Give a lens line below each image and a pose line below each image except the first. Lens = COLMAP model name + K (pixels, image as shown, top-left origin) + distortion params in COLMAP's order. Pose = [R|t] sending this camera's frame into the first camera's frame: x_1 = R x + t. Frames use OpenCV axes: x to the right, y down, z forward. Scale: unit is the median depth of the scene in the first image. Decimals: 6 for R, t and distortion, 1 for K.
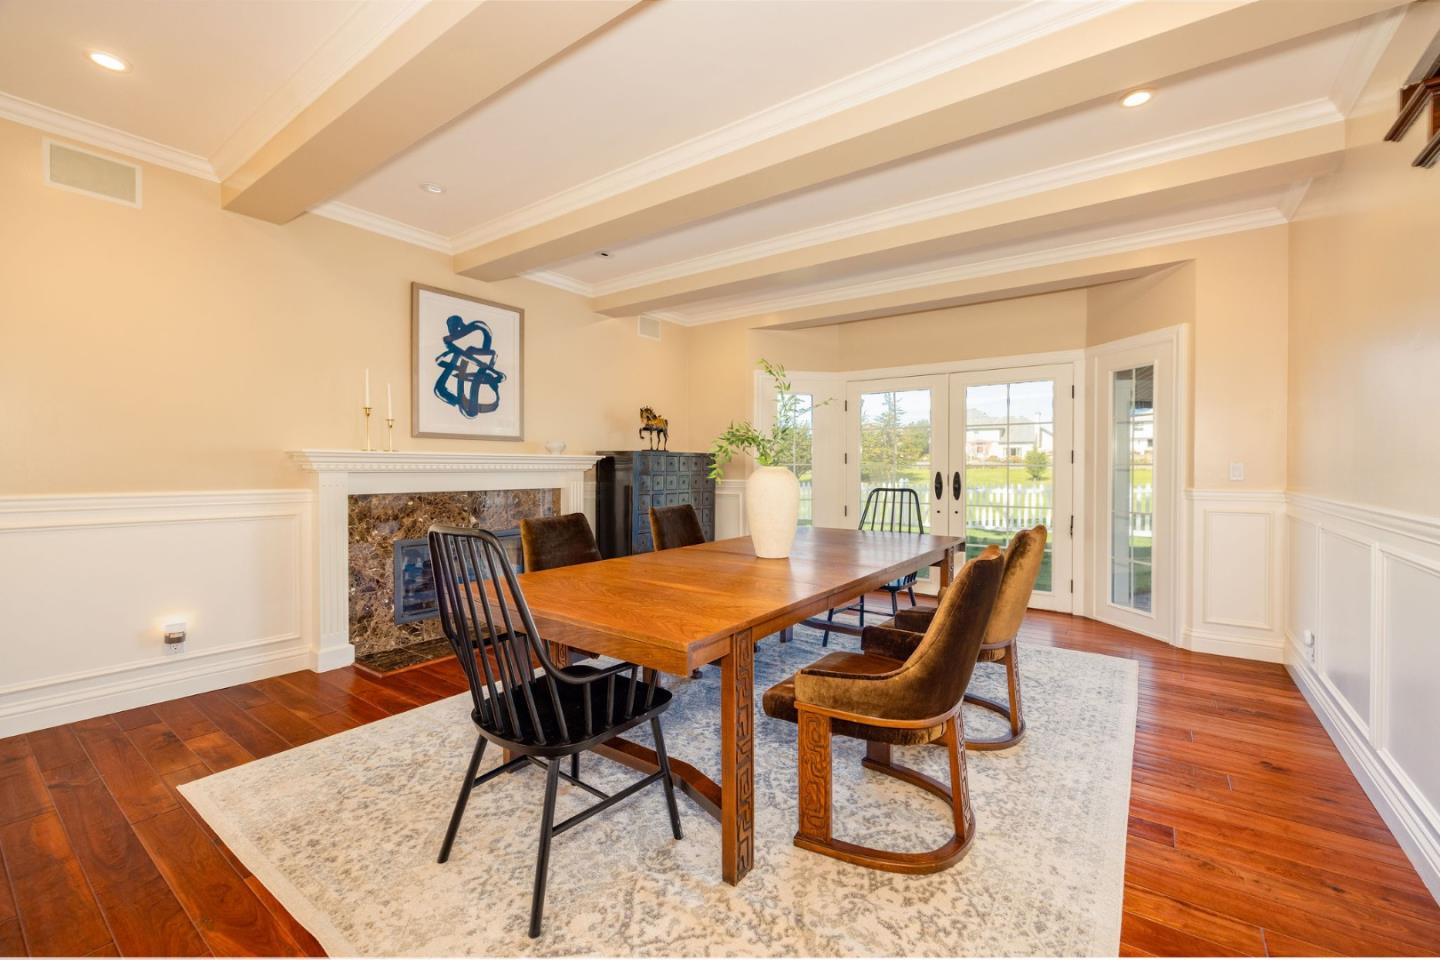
lens RADIAL K [[601.8, 0, 695.0], [0, 601.8, 477.7], [0, 0, 1]] dist [-0.000741, -0.000012]
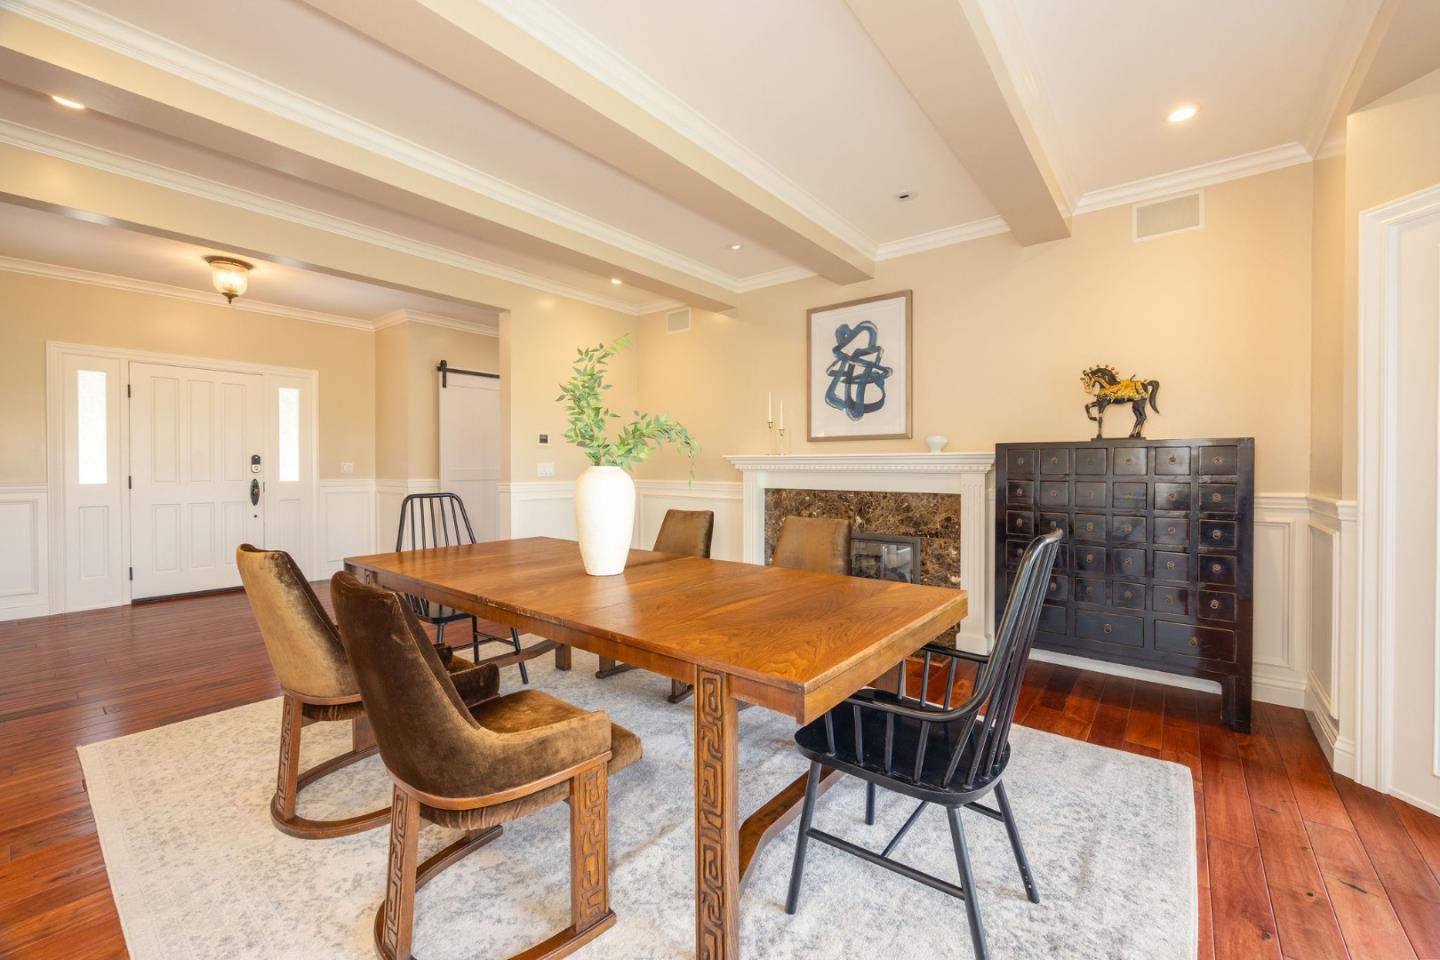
lens RADIAL K [[575.8, 0, 724.0], [0, 575.8, 485.1], [0, 0, 1]] dist [-0.017392, 0.000144]
pose [[-0.020634, 0.029837, -0.999342, 0.611289], [-0.018011, 0.999381, 0.030210, -0.013453], [0.999625, 0.018622, -0.020084, 0.797770]]
